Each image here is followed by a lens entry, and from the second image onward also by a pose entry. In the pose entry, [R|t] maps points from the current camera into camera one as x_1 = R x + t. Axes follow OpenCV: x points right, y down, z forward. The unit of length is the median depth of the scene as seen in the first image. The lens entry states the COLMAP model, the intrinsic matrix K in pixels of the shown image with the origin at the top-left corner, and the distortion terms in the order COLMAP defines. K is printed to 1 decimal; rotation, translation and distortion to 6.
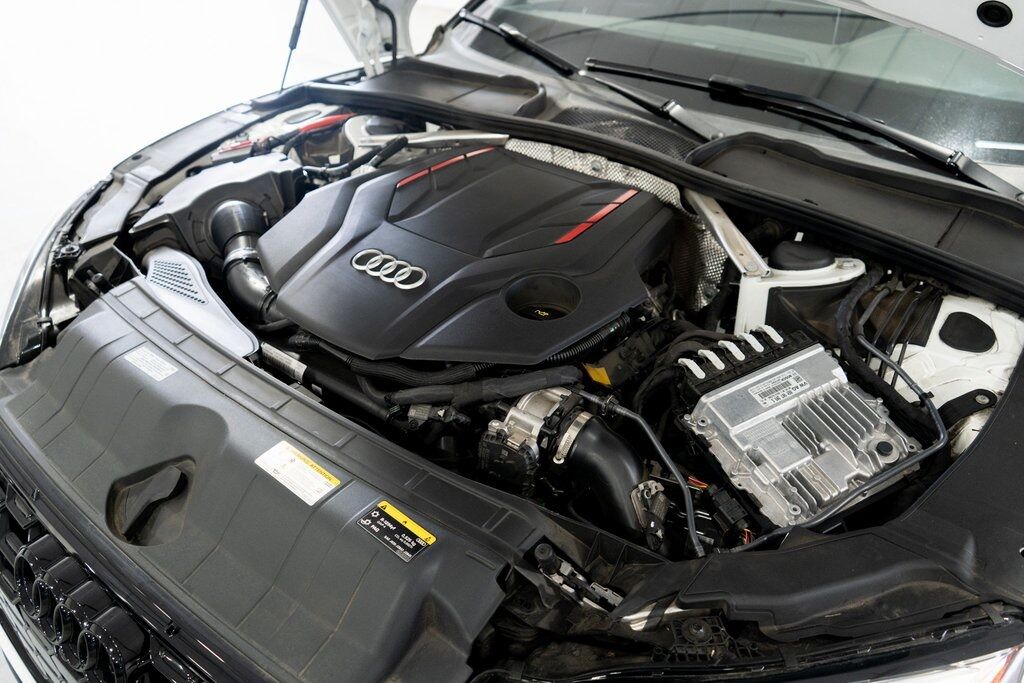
lens RADIAL K [[821.5, 0, 512.0], [0, 821.5, 341.5], [0, 0, 1]] dist [0.000110, 0.000668]
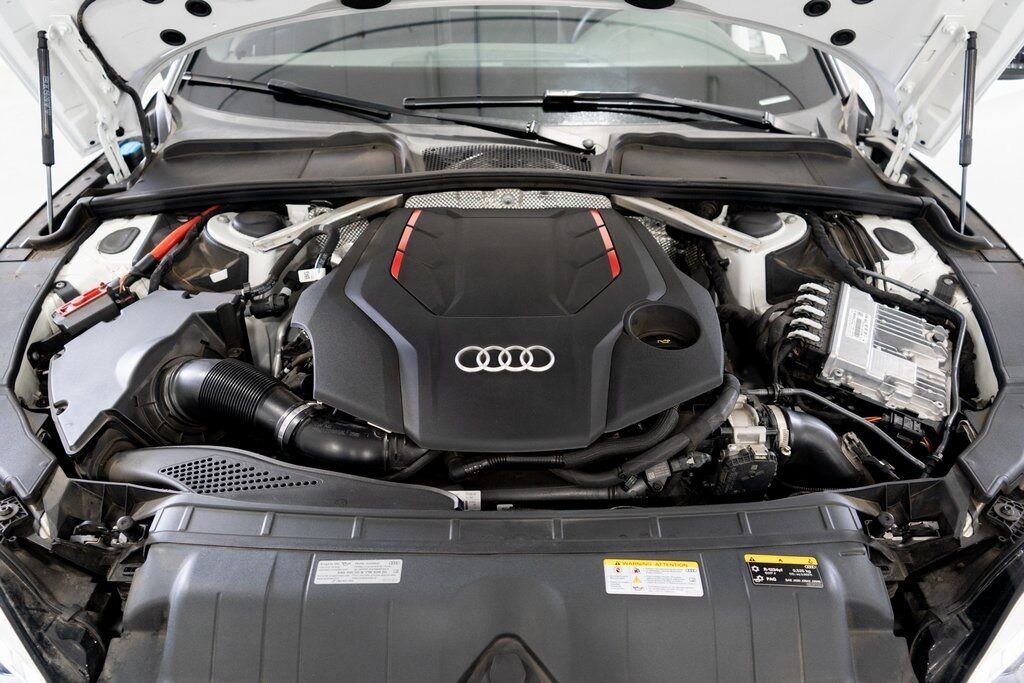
lens RADIAL K [[821.5, 0, 512.0], [0, 821.5, 341.5], [0, 0, 1]] dist [0.000110, 0.000668]
pose [[0.765192, -0.359596, 0.534016, -0.716446], [0.351513, 0.928278, 0.121401, -0.244371], [-0.539370, 0.094818, 0.836713, 0.225776]]
